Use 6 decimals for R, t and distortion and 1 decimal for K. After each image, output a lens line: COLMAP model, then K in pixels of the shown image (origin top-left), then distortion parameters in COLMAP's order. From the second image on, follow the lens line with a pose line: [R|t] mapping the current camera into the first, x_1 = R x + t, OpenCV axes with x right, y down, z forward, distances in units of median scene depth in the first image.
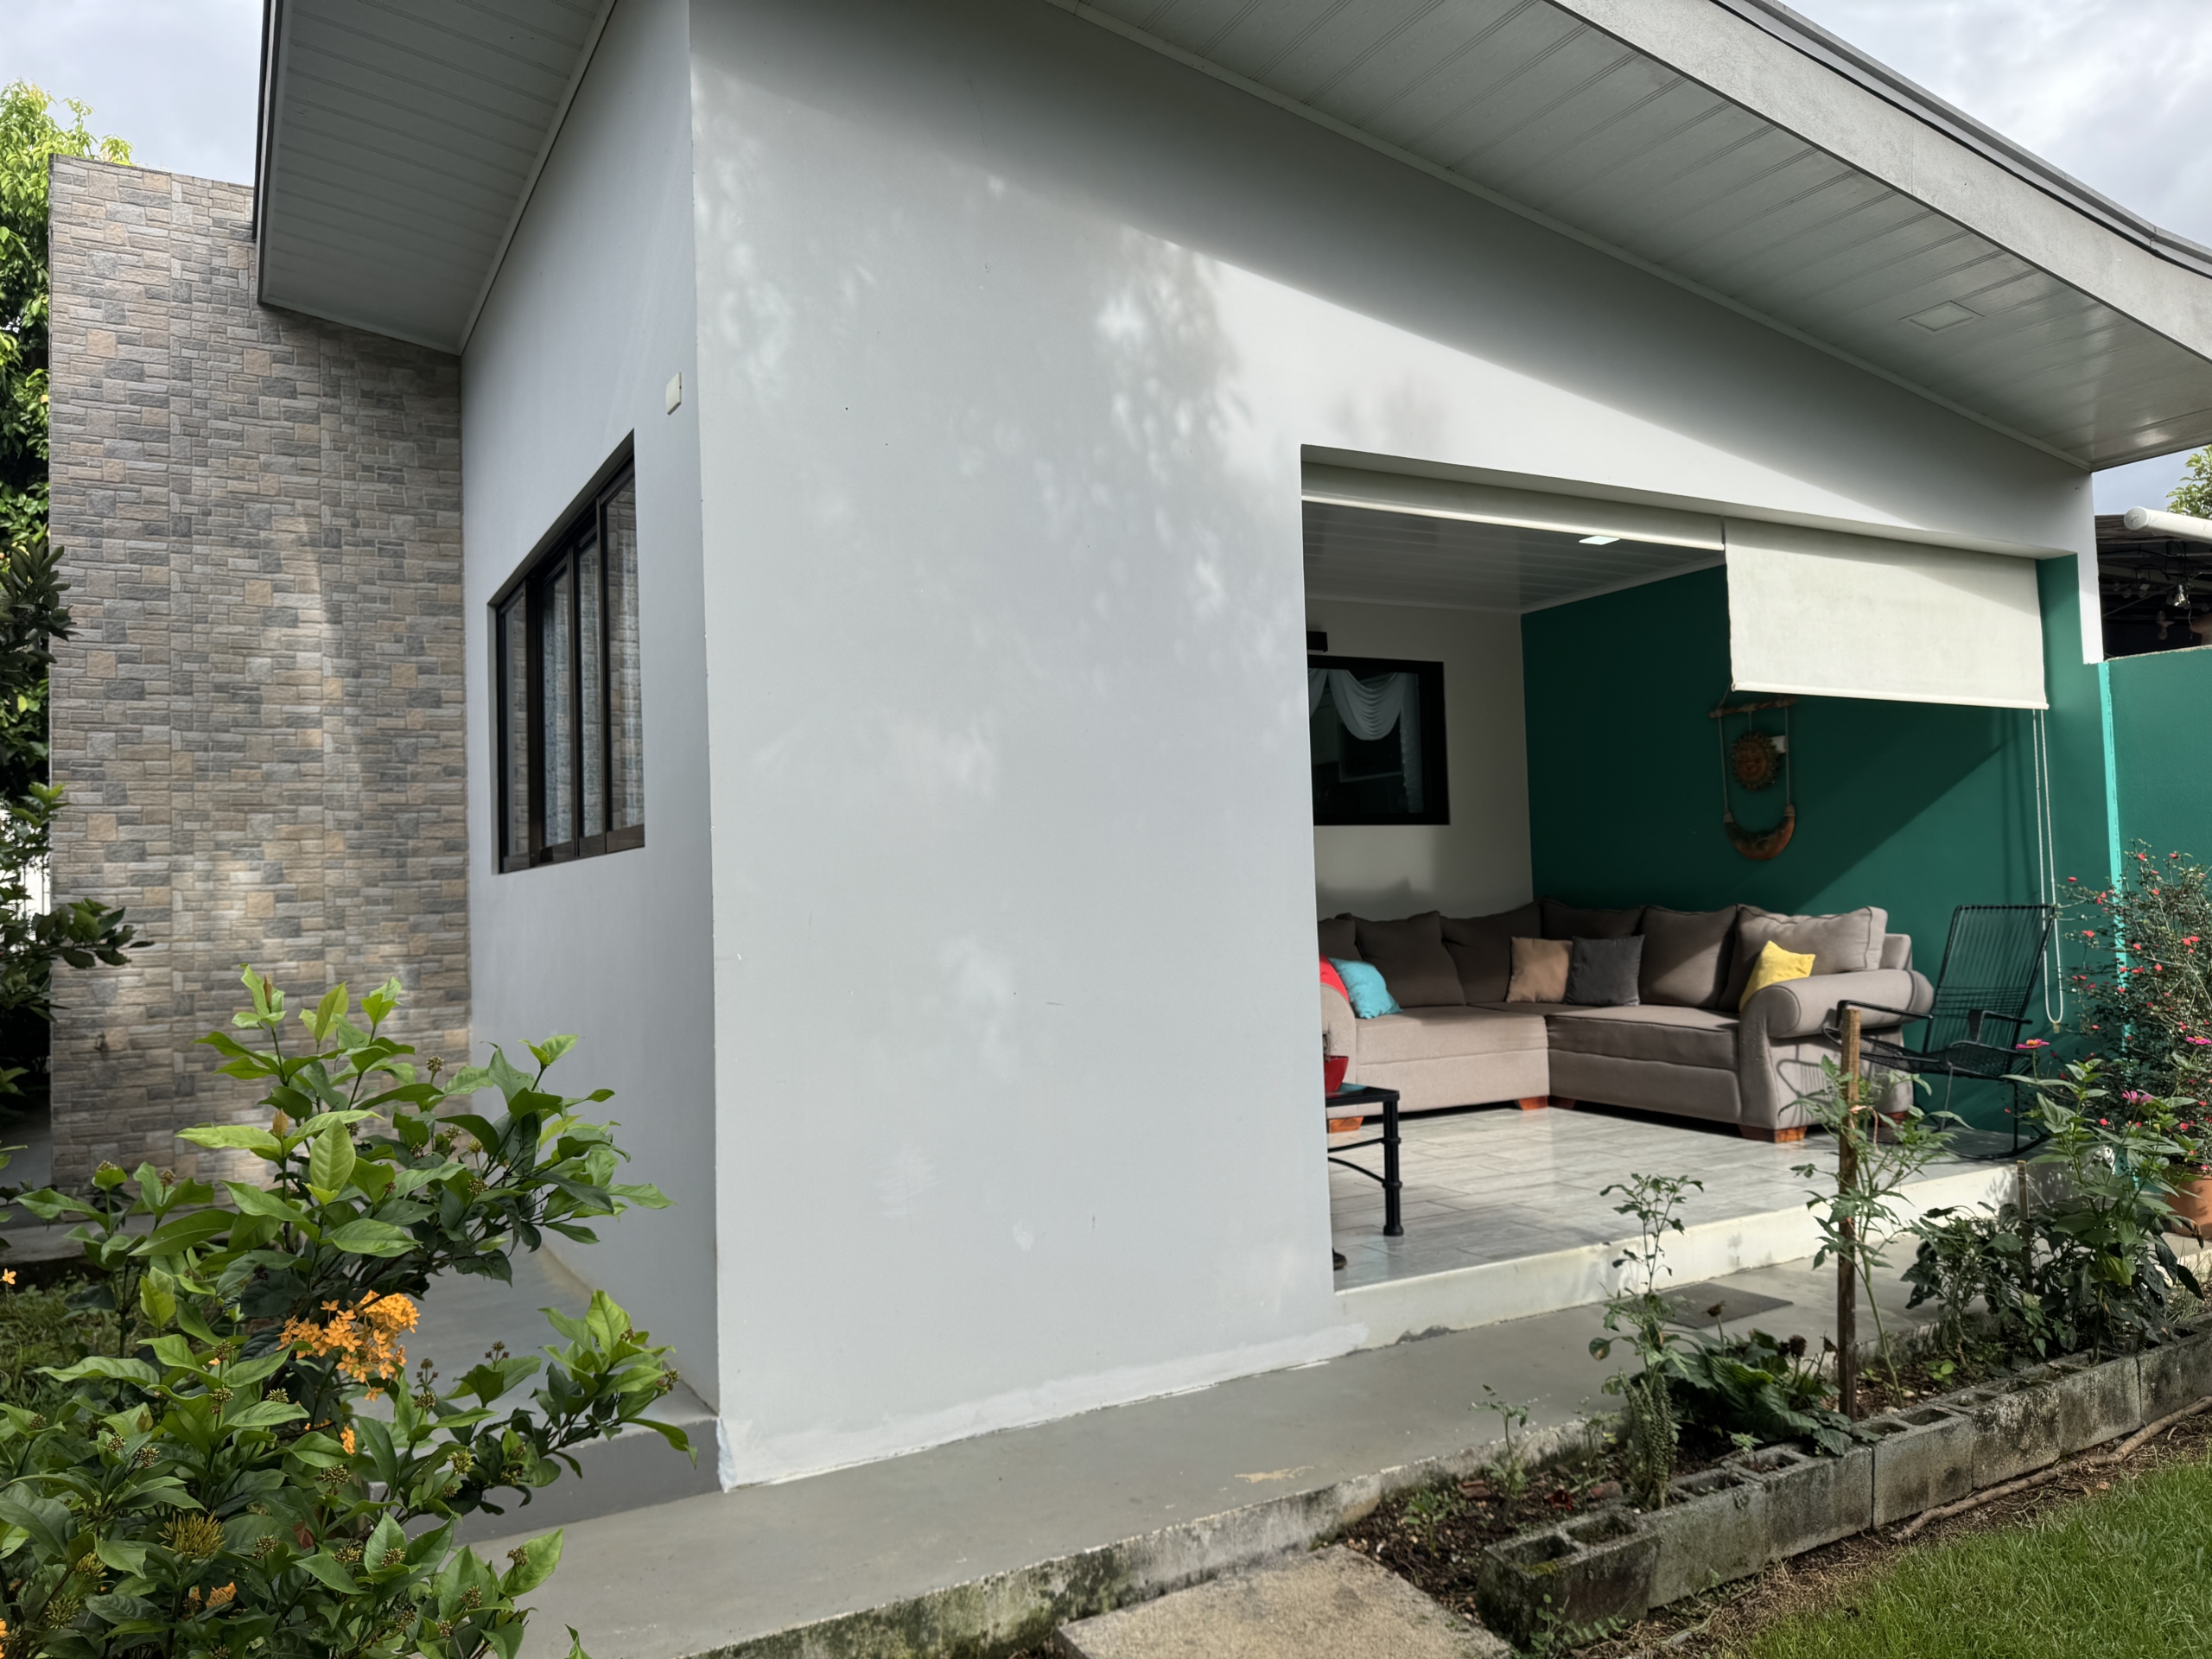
lens RADIAL K [[1550.2, 0, 1114.5], [0, 1550.2, 823.6], [0, 0, 1]] dist [0.136339, -0.180357]
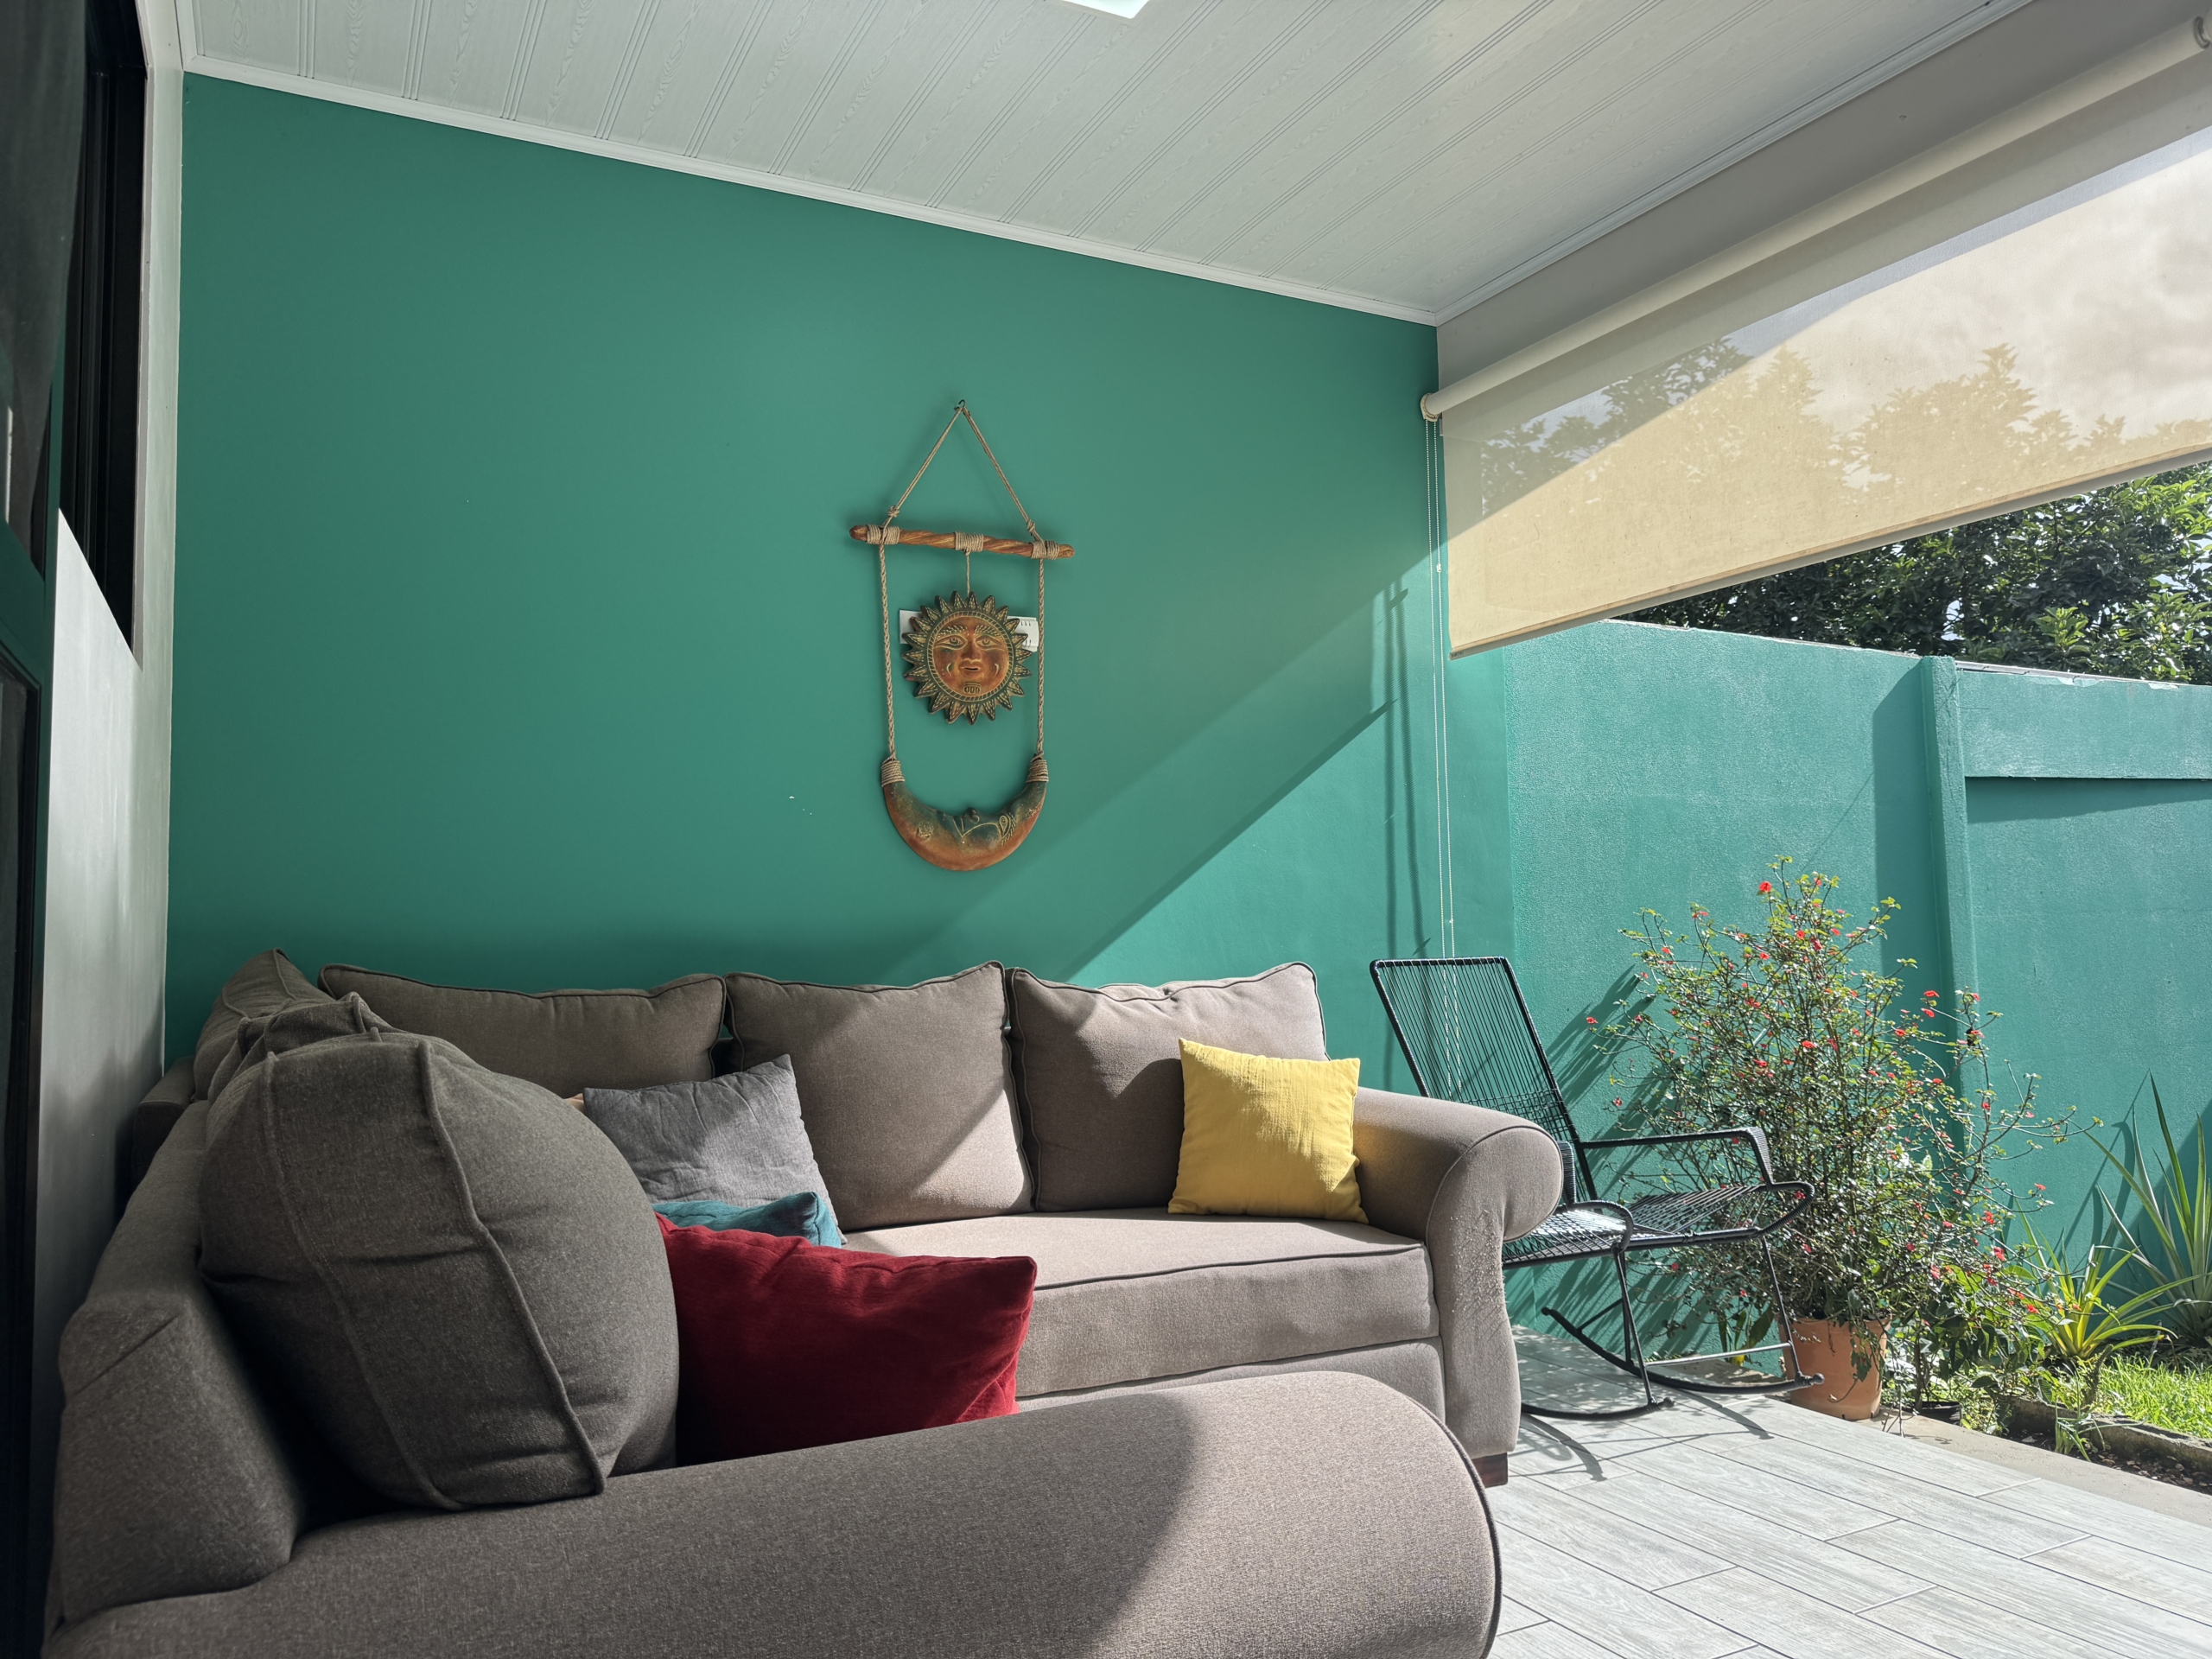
lens RADIAL K [[1550.2, 0, 1114.5], [0, 1550.2, 823.6], [0, 0, 1]] dist [0.136339, -0.180357]
pose [[0.025925, 0.096308, 0.995014, -0.050221], [-0.029193, 0.994997, -0.095546, 0.054839], [-0.999238, -0.026571, 0.028607, 0.992345]]
